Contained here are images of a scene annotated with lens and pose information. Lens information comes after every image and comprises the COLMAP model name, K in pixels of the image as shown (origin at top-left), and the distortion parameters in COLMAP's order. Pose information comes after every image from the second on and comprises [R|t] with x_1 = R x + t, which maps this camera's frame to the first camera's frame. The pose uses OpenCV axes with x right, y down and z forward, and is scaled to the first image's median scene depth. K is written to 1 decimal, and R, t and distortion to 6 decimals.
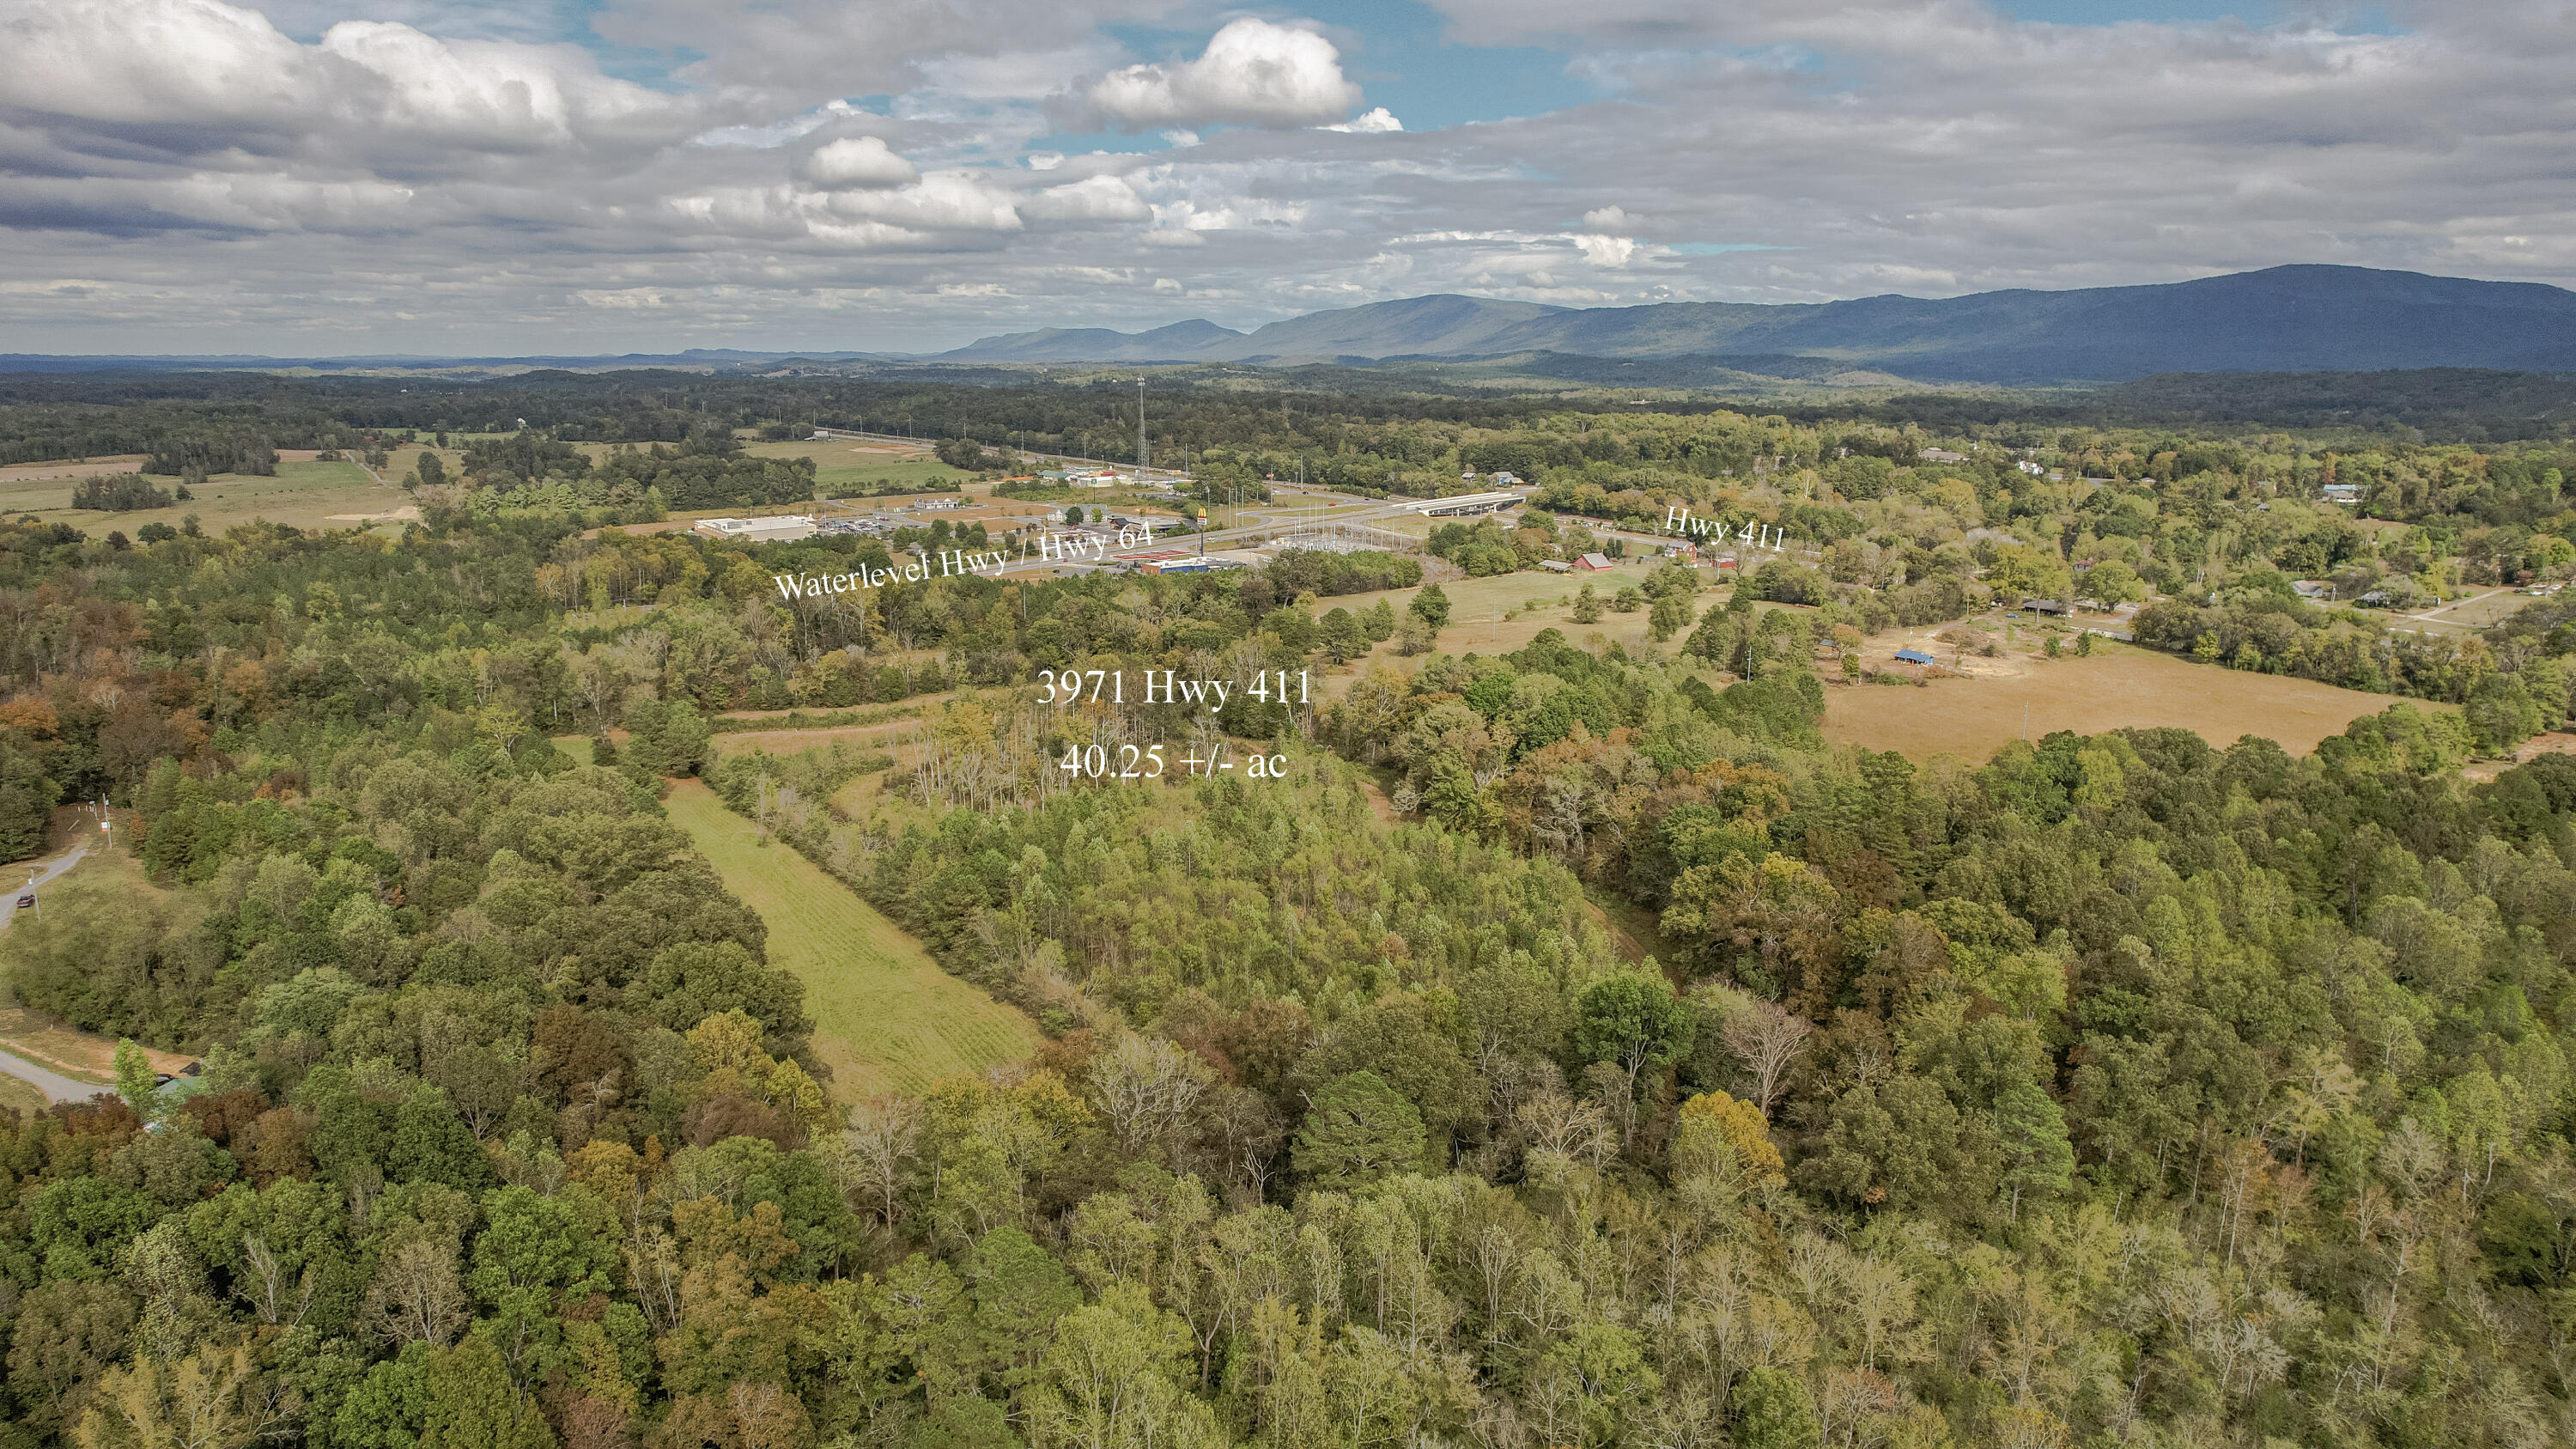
lens RADIAL K [[1648.1, 0, 1288.0], [0, 1648.1, 724.5], [0, 0, 1]] dist [-0.072114, 0.066352]
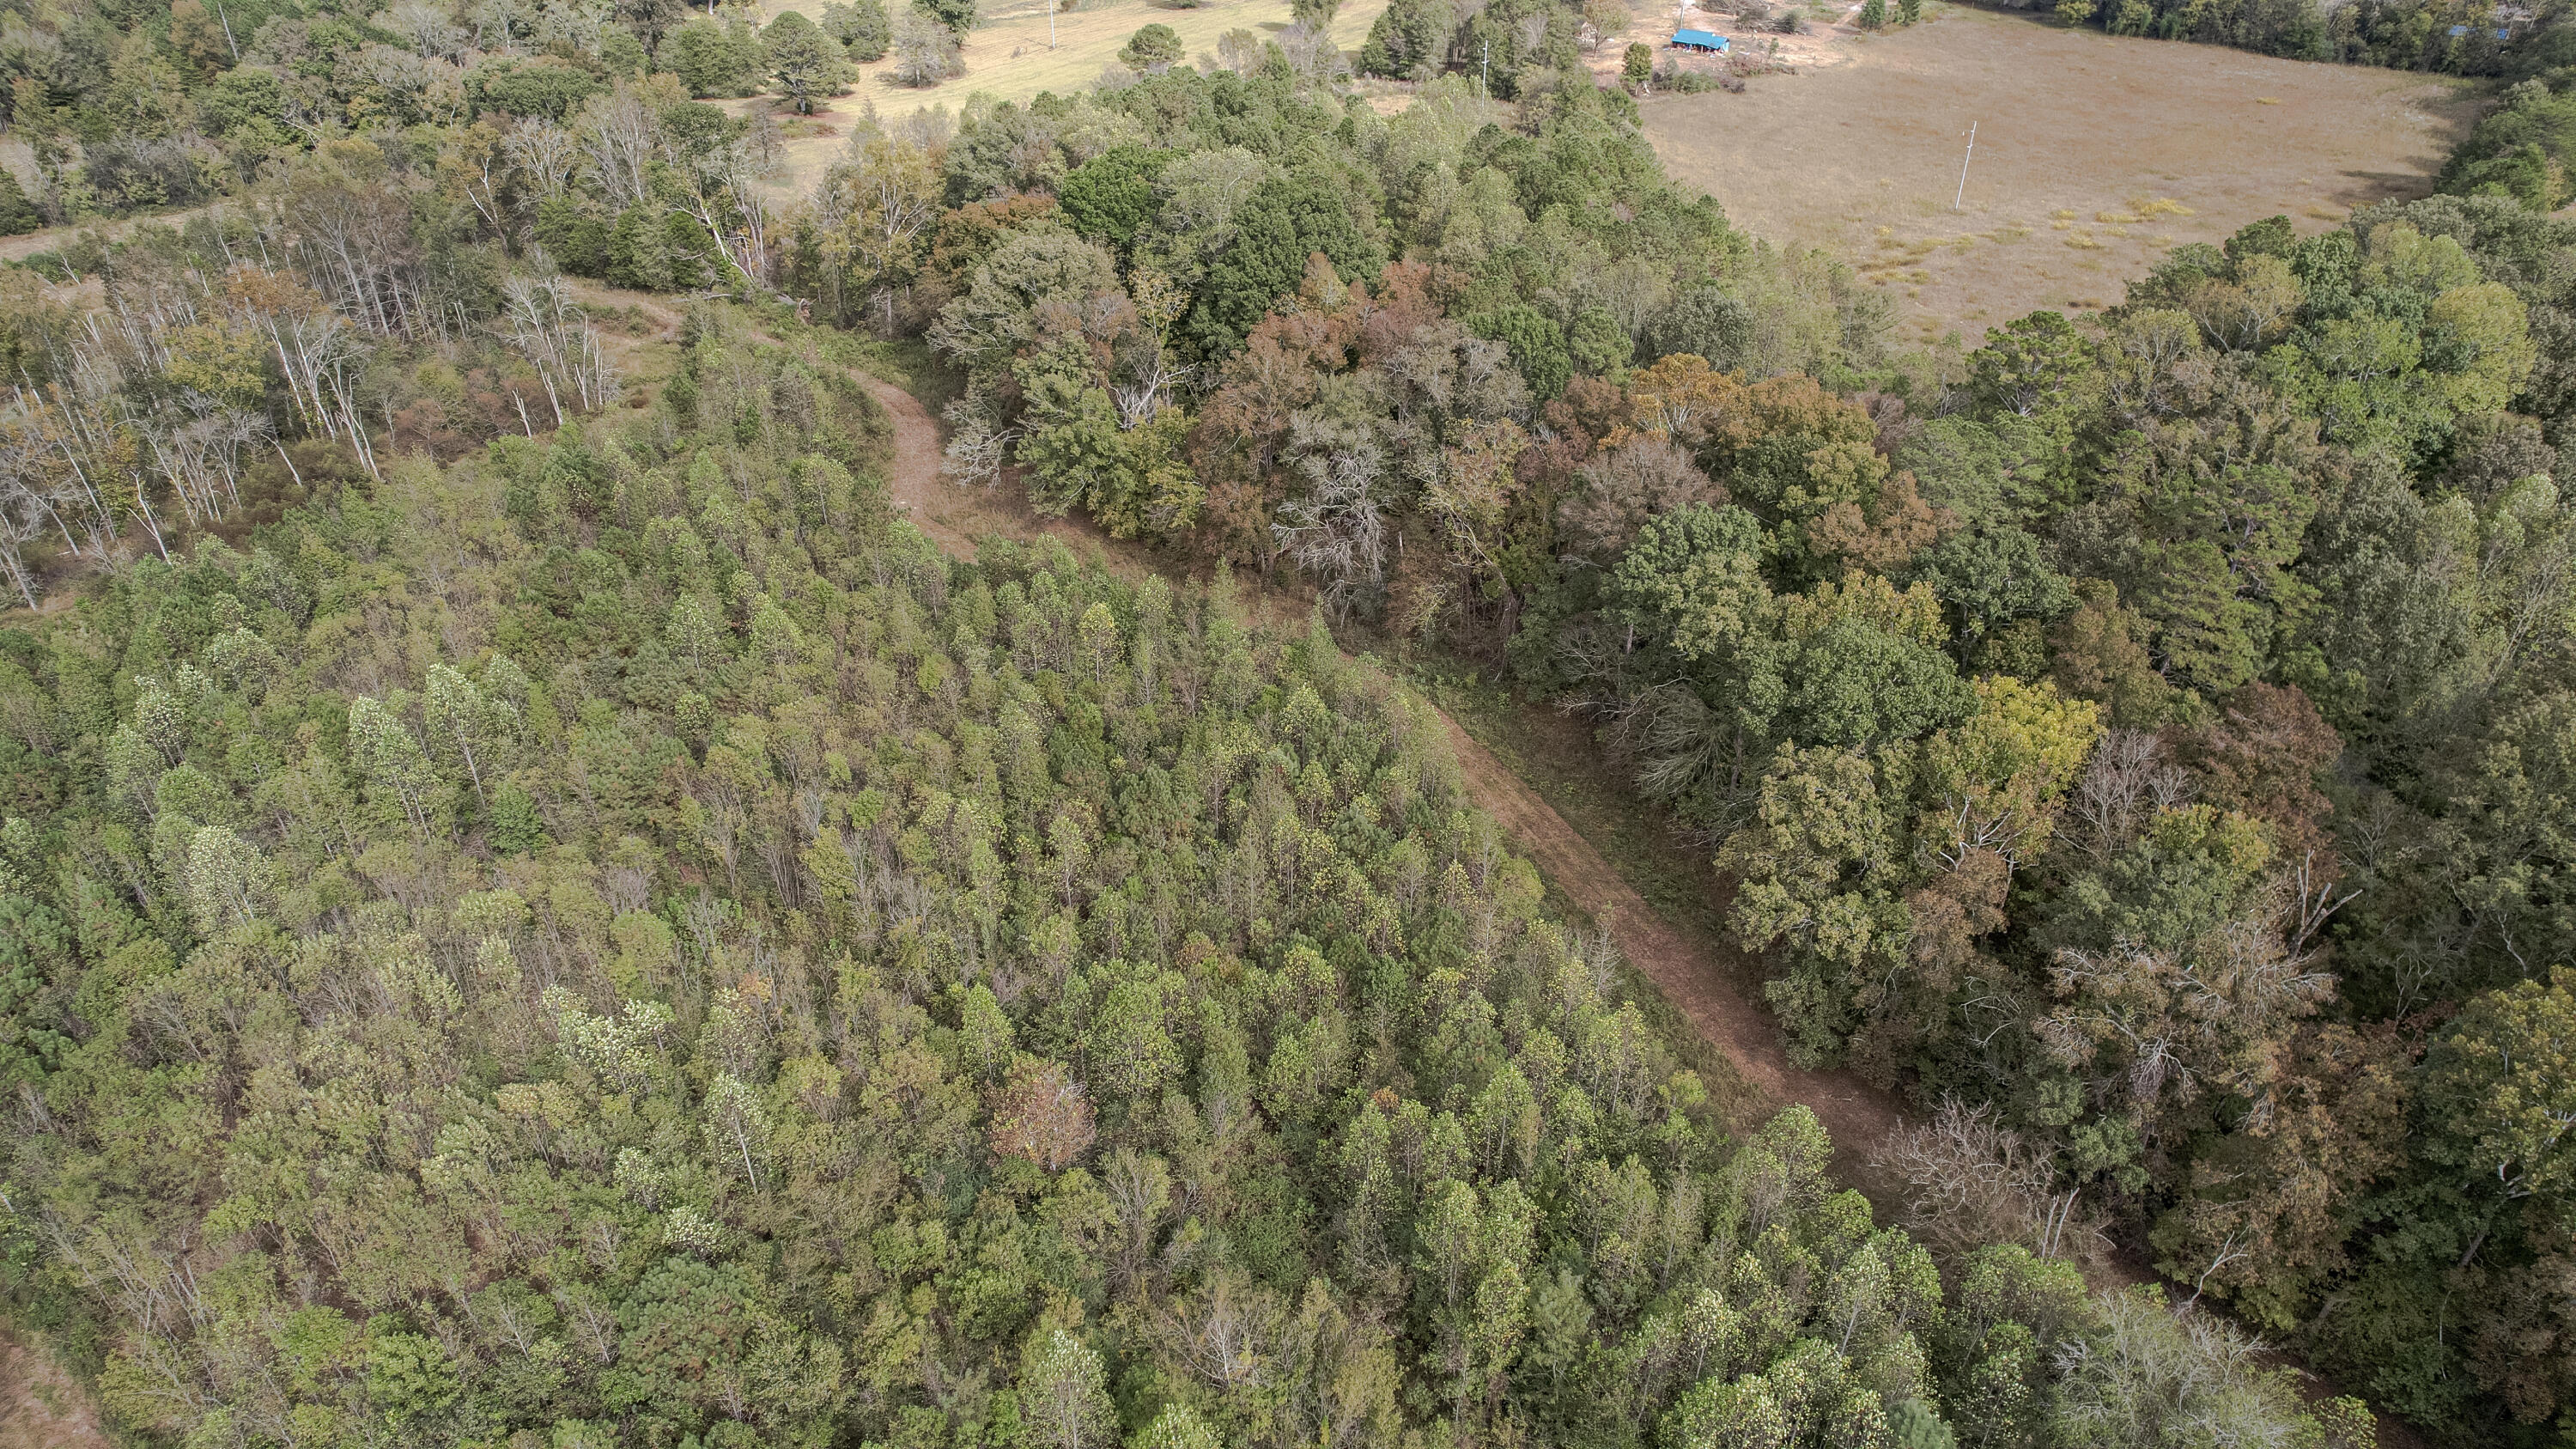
lens RADIAL K [[1648.1, 0, 1288.0], [0, 1648.1, 724.5], [0, 0, 1]] dist [-0.072114, 0.066352]
pose [[0.957835, -0.161185, 0.237846, 0.025939], [0.066556, 0.929774, 0.362065, -0.037657], [-0.279502, -0.330969, 0.901298, 0.410479]]
